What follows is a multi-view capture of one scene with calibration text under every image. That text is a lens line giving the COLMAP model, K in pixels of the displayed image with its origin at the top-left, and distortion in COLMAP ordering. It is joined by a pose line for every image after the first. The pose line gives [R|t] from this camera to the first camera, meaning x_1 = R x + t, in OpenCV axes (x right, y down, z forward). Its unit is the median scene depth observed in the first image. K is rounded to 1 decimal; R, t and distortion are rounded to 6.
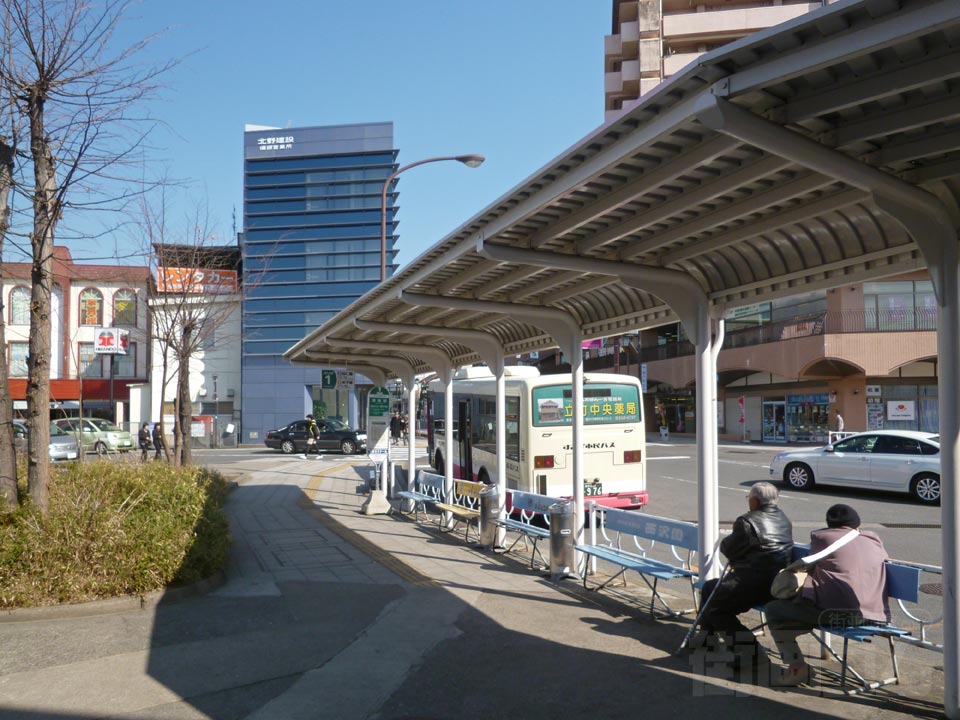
lens RADIAL K [[703.6, 0, 475.4], [0, 703.6, 400.4], [0, 0, 1]] dist [-0.009506, 0.000886]
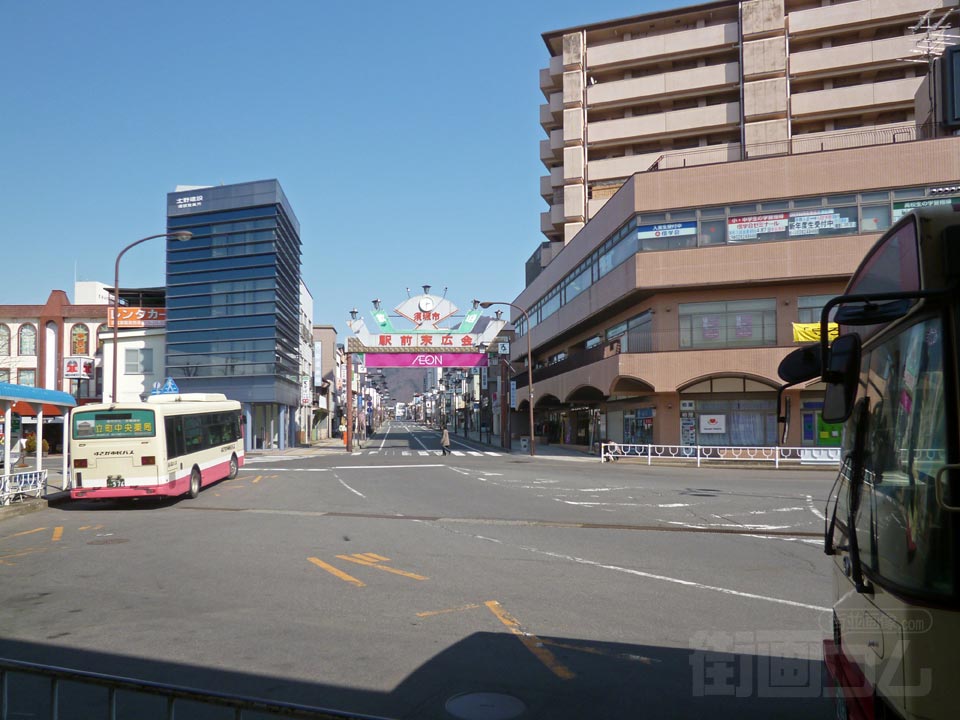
lens RADIAL K [[719.6, 0, 482.9], [0, 719.6, 406.5], [0, 0, 1]] dist [-0.014428, 0.000586]
pose [[0.984432, -0.006111, -0.175657, 0.424729], [0.005070, 0.999967, -0.006374, -0.006415], [0.175690, 0.005384, 0.984431, -0.117024]]
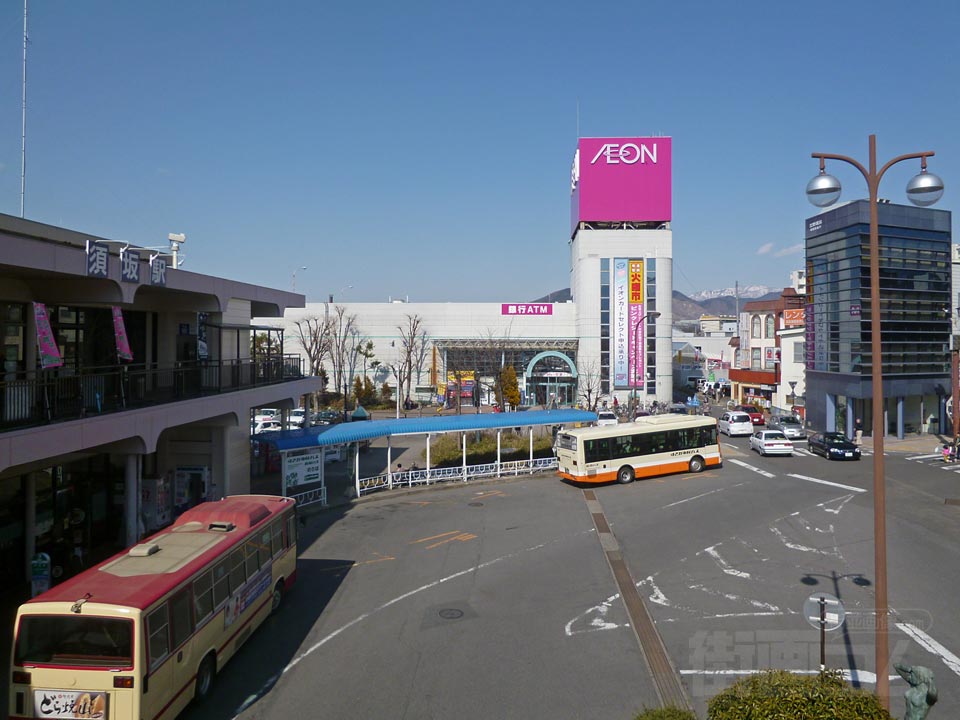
lens RADIAL K [[706.0, 0, 479.6], [0, 706.0, 324.9], [0, 0, 1]] dist [-0.004850, -0.000858]
pose [[0.127809, -0.012048, -0.991726, 1.085447], [0.025912, 0.999625, -0.008804, -0.166247], [0.991460, -0.024573, 0.128073, 0.113722]]
